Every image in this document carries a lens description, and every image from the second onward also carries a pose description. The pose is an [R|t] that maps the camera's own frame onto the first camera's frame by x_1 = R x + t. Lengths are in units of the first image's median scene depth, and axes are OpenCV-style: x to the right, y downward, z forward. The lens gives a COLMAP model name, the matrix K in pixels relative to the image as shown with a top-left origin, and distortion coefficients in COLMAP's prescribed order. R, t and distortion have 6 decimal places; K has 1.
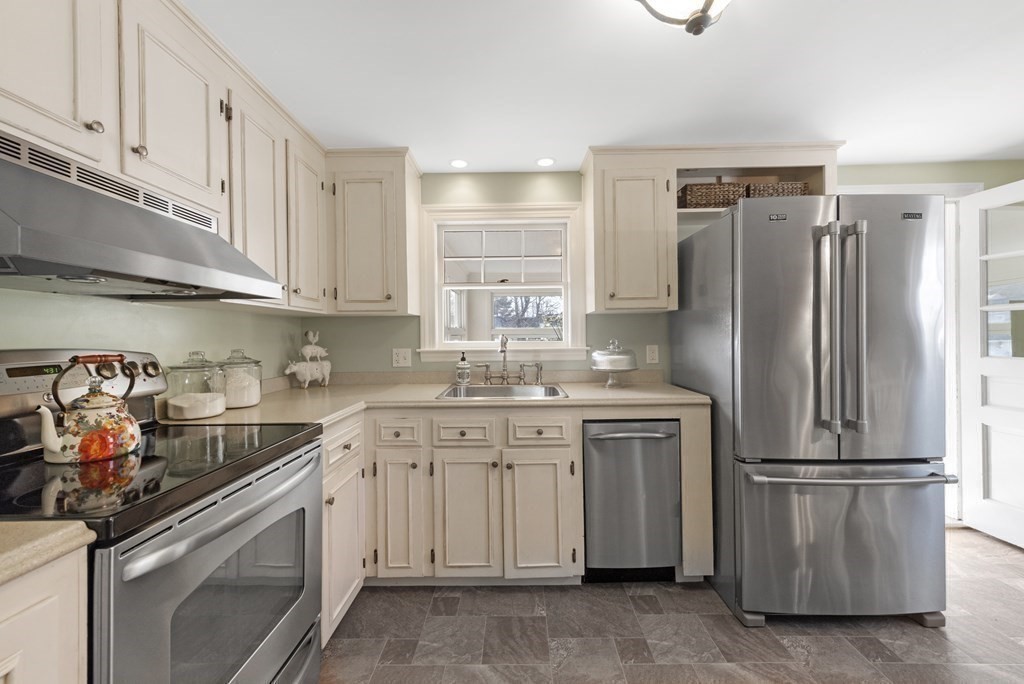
lens RADIAL K [[412.9, 0, 521.1], [0, 412.9, 334.4], [0, 0, 1]] dist [0.016897, -0.006410]
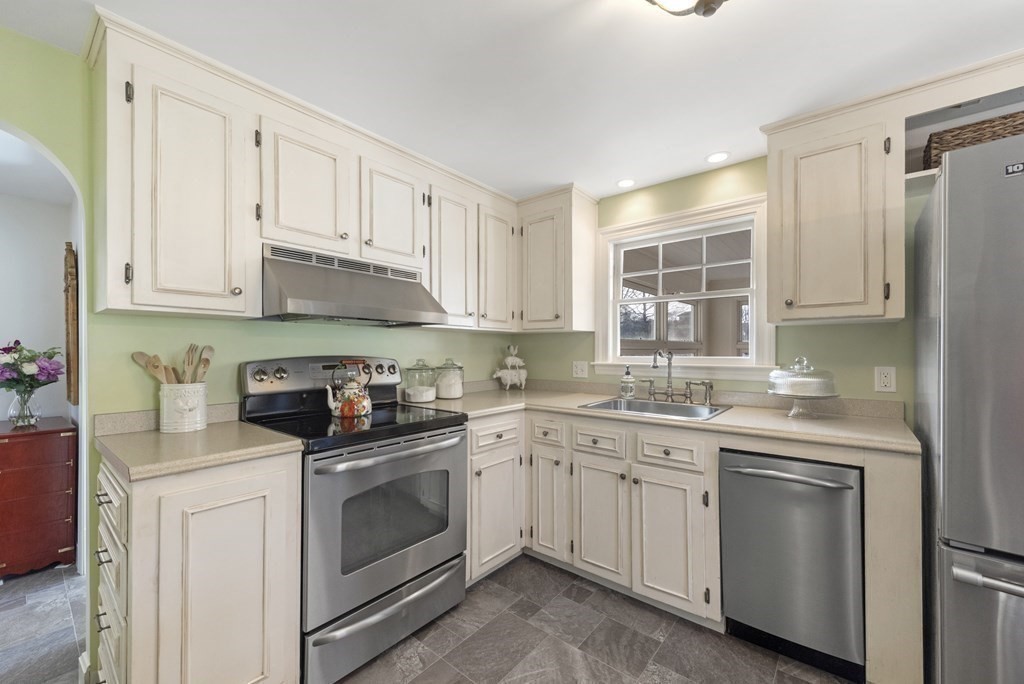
lens RADIAL K [[417.6, 0, 513.2], [0, 417.6, 347.7], [0, 0, 1]] dist [0.012182, -0.000346]
pose [[0.770777, 0.008126, -0.637053, 0.383023], [-0.006273, 0.999967, 0.005165, -0.009188], [0.637074, 0.000015, 0.770803, 0.023920]]
